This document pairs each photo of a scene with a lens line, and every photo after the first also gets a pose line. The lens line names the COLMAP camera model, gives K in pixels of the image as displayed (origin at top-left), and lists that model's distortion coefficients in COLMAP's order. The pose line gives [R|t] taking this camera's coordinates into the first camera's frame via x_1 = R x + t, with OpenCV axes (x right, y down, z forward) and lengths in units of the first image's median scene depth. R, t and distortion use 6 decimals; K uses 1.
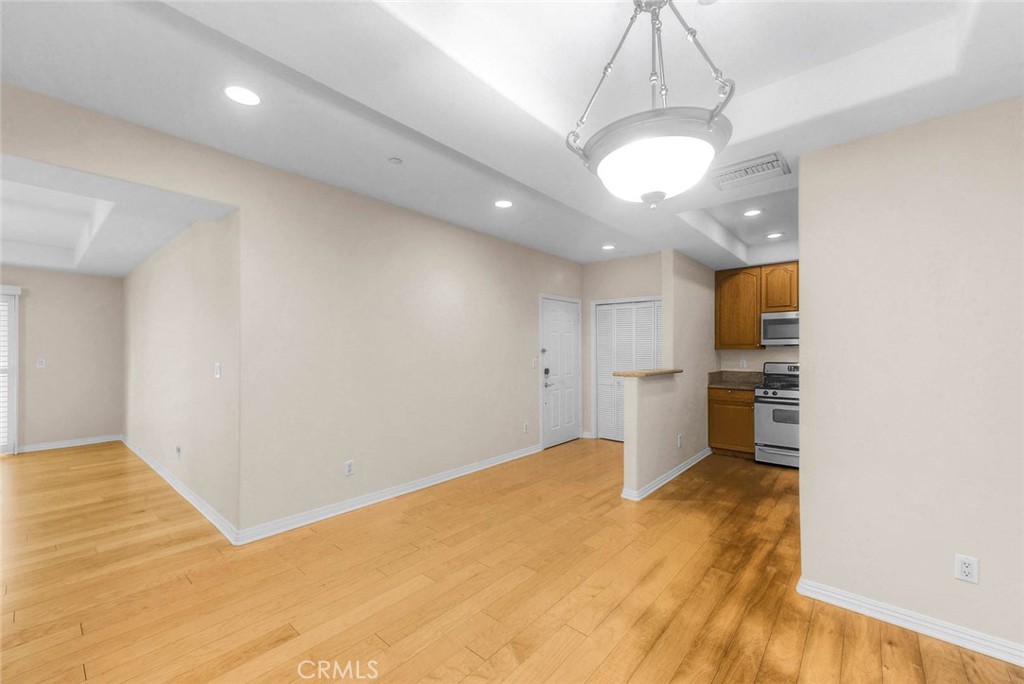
lens RADIAL K [[407.2, 0, 512.5], [0, 407.2, 346.9], [0, 0, 1]] dist [0.019299, 0.000164]
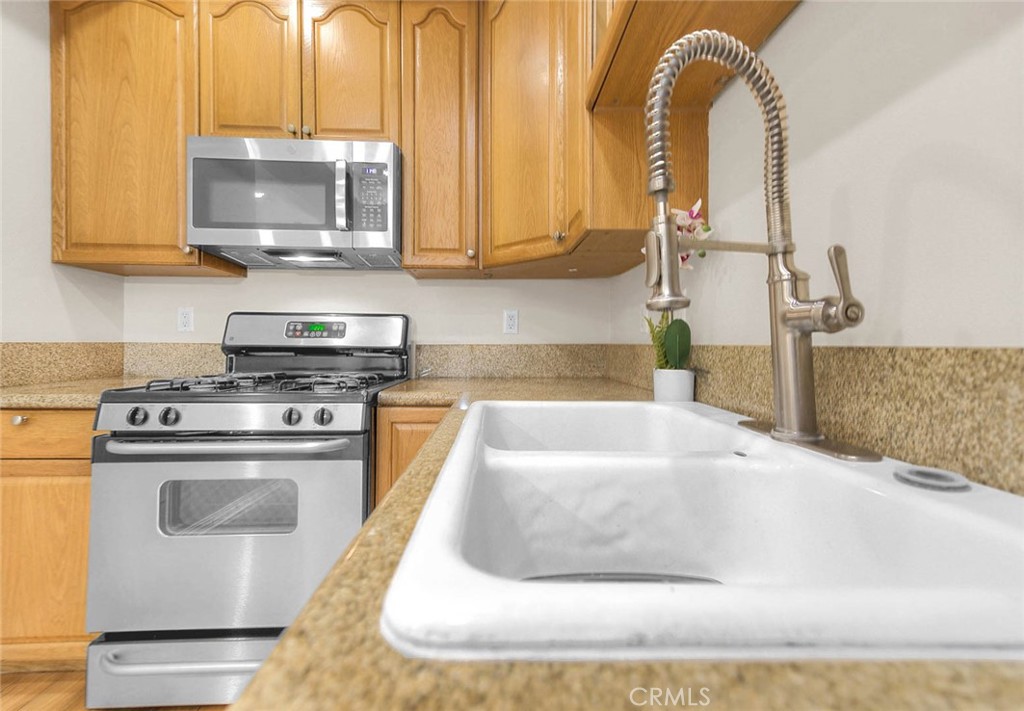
lens RADIAL K [[428.0, 0, 508.8], [0, 428.0, 345.3], [0, 0, 1]] dist [0.021062, 0.000041]
pose [[0.739656, 0.005552, 0.672963, 0.601686], [-0.016030, 0.999828, 0.009370, 0.062893], [-0.672795, -0.017718, 0.739617, 0.656226]]
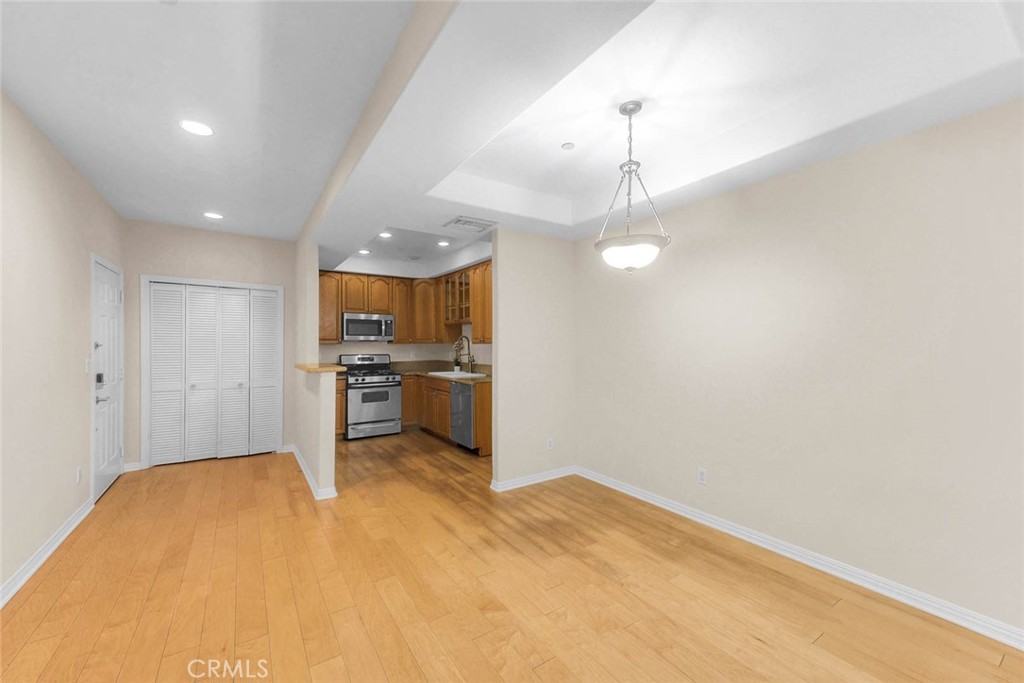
lens RADIAL K [[404.3, 0, 509.2], [0, 404.3, 342.0], [0, 0, 1]] dist [0.019893, 0.000105]
pose [[0.269490, 0.006248, 0.962983, -0.405247], [-0.010374, 0.999940, -0.003585, -0.000221], [-0.962947, -0.009024, 0.269538, 0.248007]]
